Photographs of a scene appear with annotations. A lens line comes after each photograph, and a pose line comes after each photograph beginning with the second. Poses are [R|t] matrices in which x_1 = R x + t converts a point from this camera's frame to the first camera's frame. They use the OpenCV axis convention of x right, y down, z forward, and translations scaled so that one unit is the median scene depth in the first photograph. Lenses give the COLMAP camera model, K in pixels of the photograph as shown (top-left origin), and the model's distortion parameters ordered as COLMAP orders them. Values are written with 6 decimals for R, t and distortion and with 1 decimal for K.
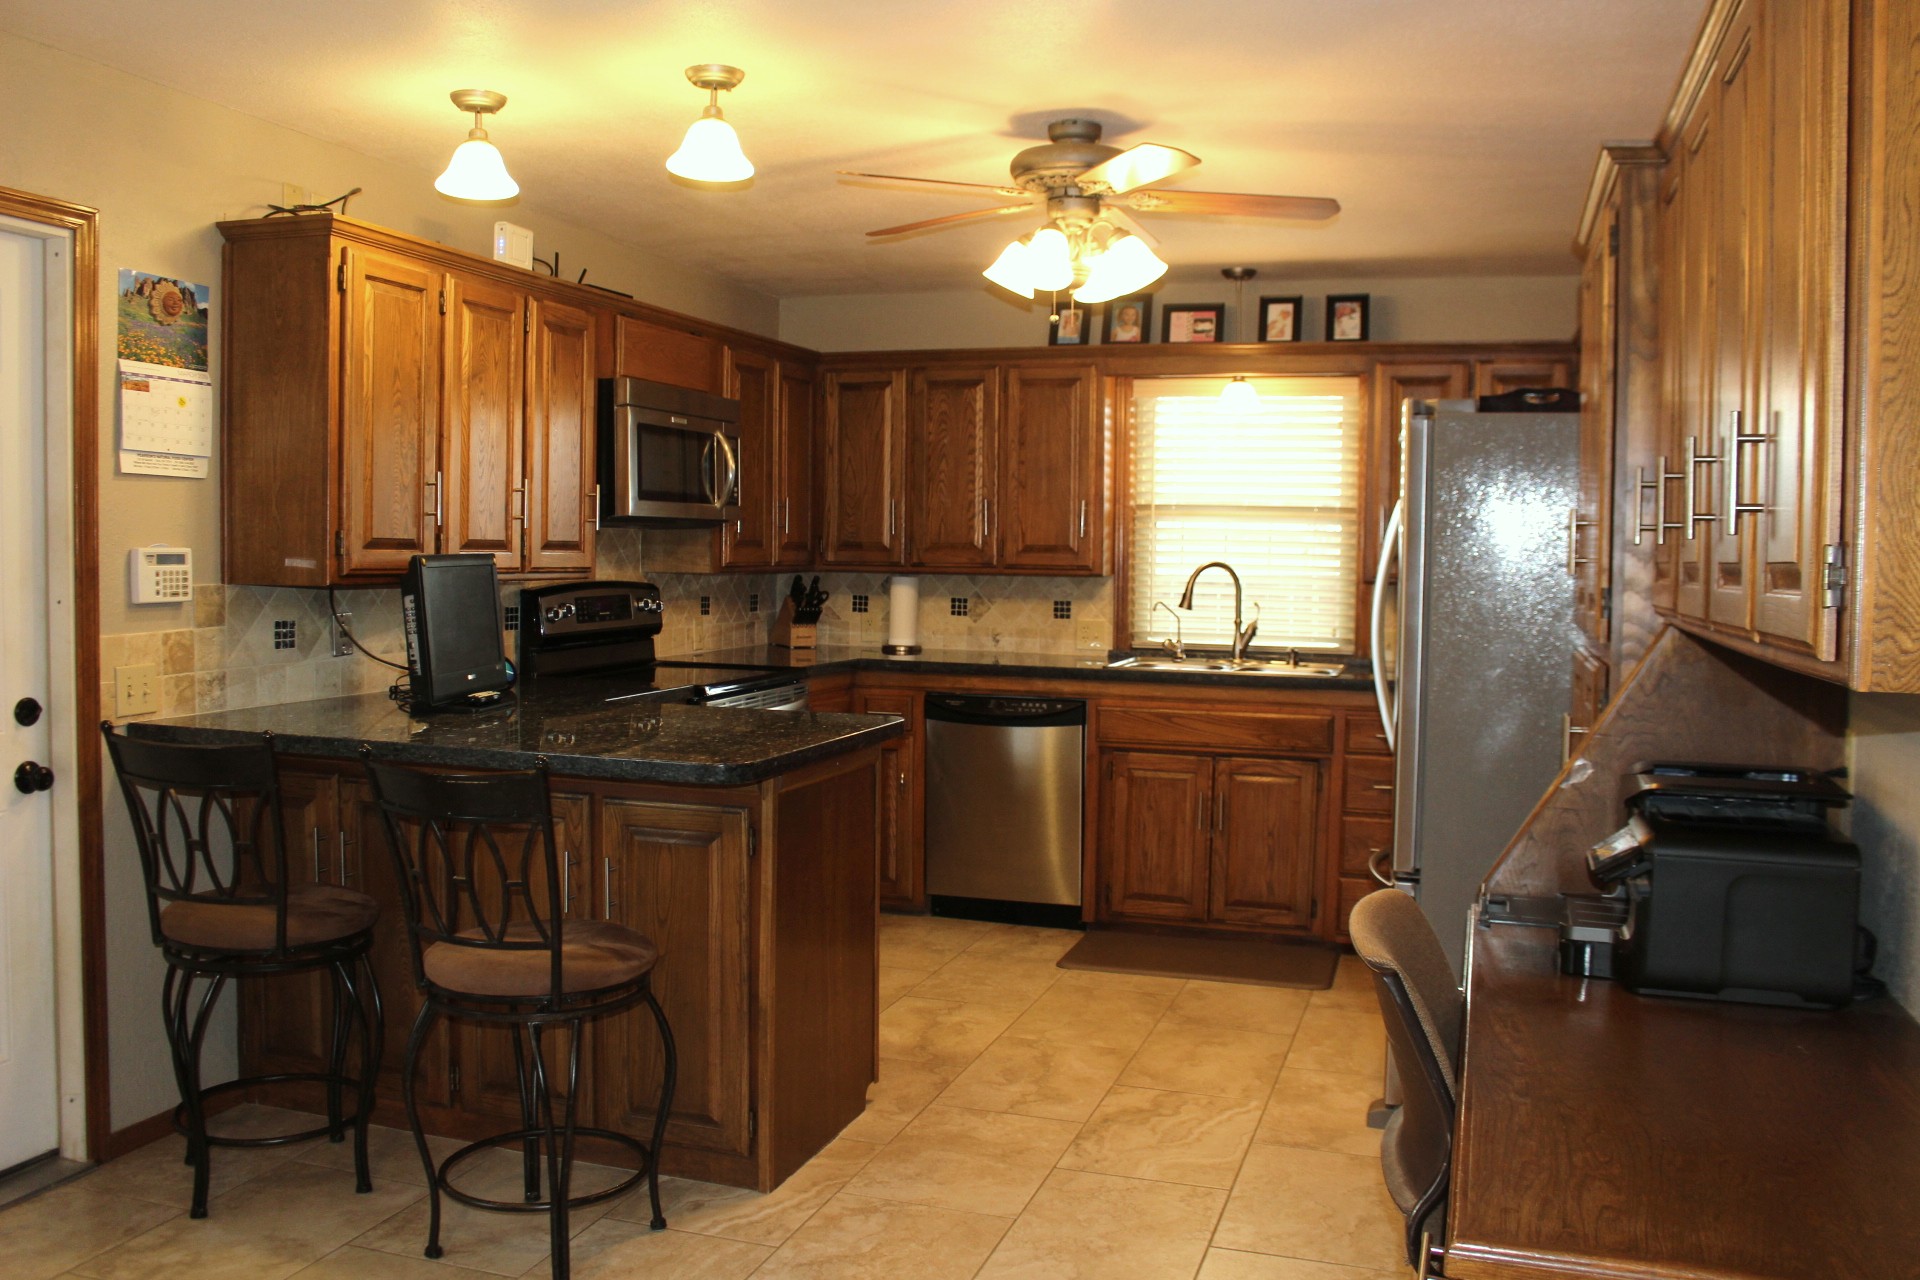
lens RADIAL K [[1594.5, 0, 974.9], [0, 1594.5, 632.2], [0, 0, 1]] dist [-0.160667, 0.126606]
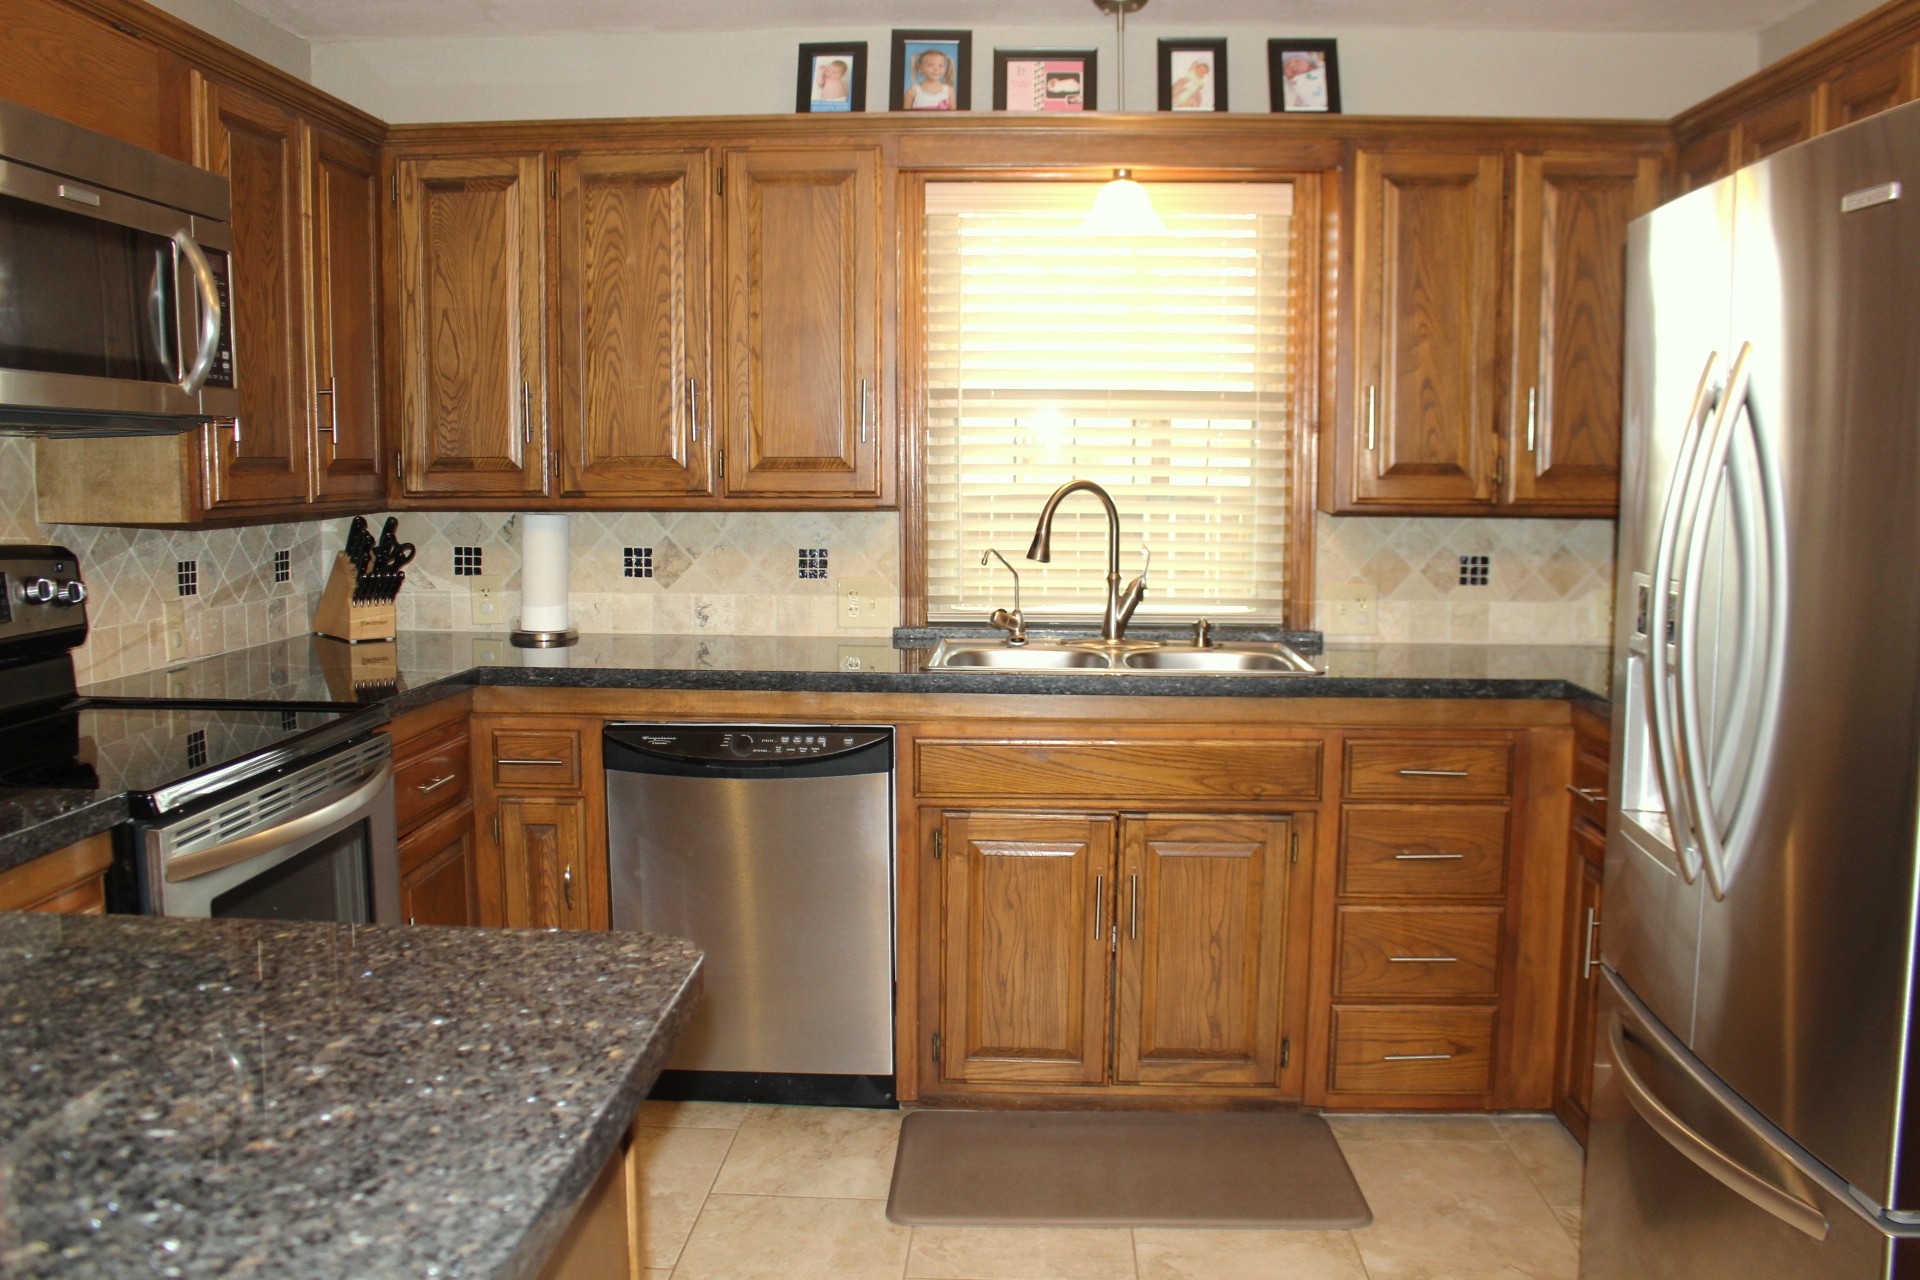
lens RADIAL K [[1594.5, 0, 974.9], [0, 1594.5, 632.2], [0, 0, 1]] dist [-0.160667, 0.126606]
pose [[0.964318, -0.038768, 0.261894, -0.048751], [0.024691, 0.998078, 0.056831, -0.022338], [-0.263594, -0.048337, 0.963422, 0.424199]]
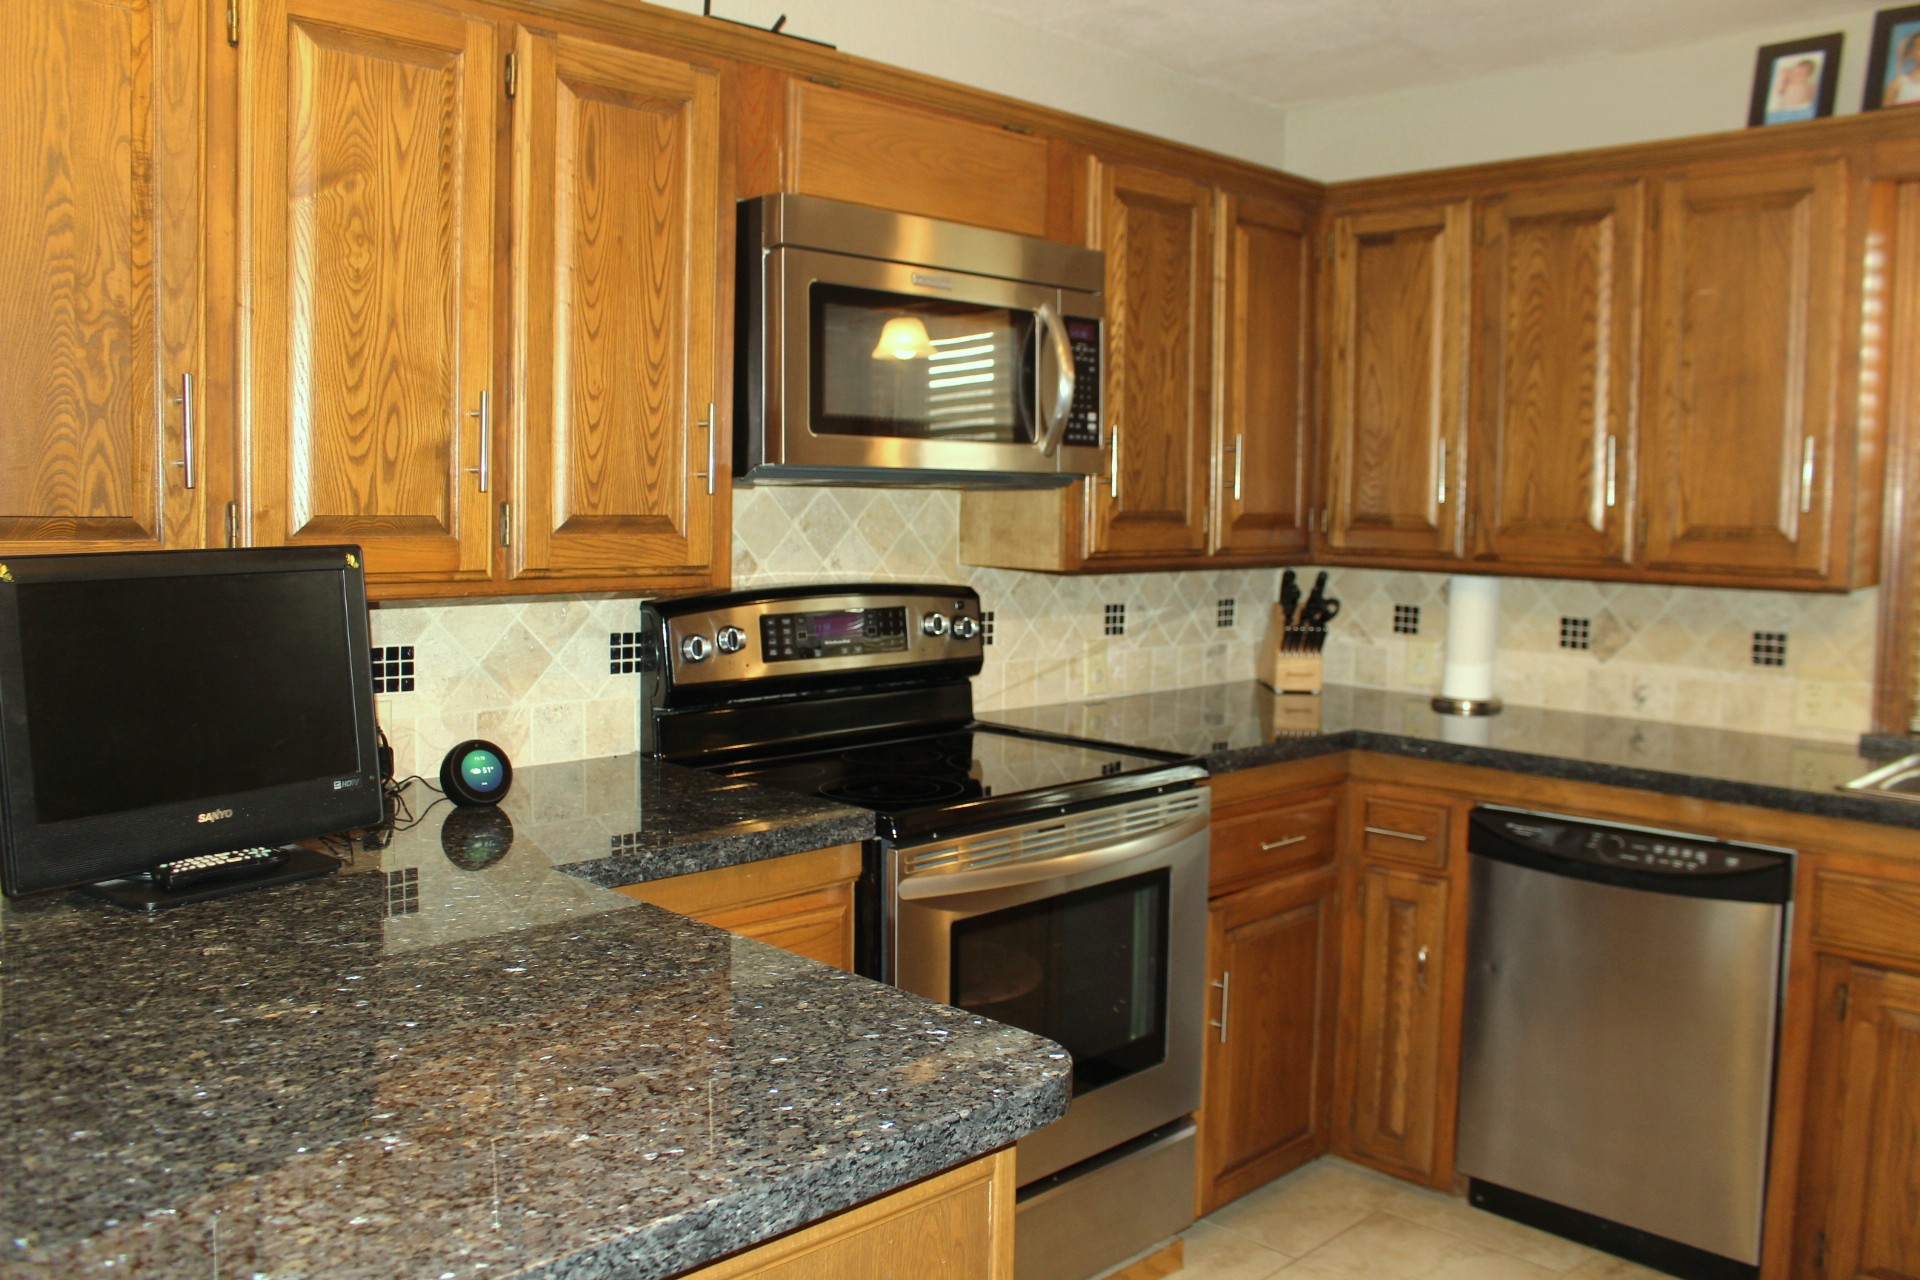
lens RADIAL K [[1594.5, 0, 974.9], [0, 1594.5, 632.2], [0, 0, 1]] dist [-0.160667, 0.126606]
pose [[0.890773, 0.038871, -0.452783, 0.054726], [-0.027807, 0.999130, 0.031069, -0.029942], [0.453597, -0.015084, 0.891079, 0.458519]]
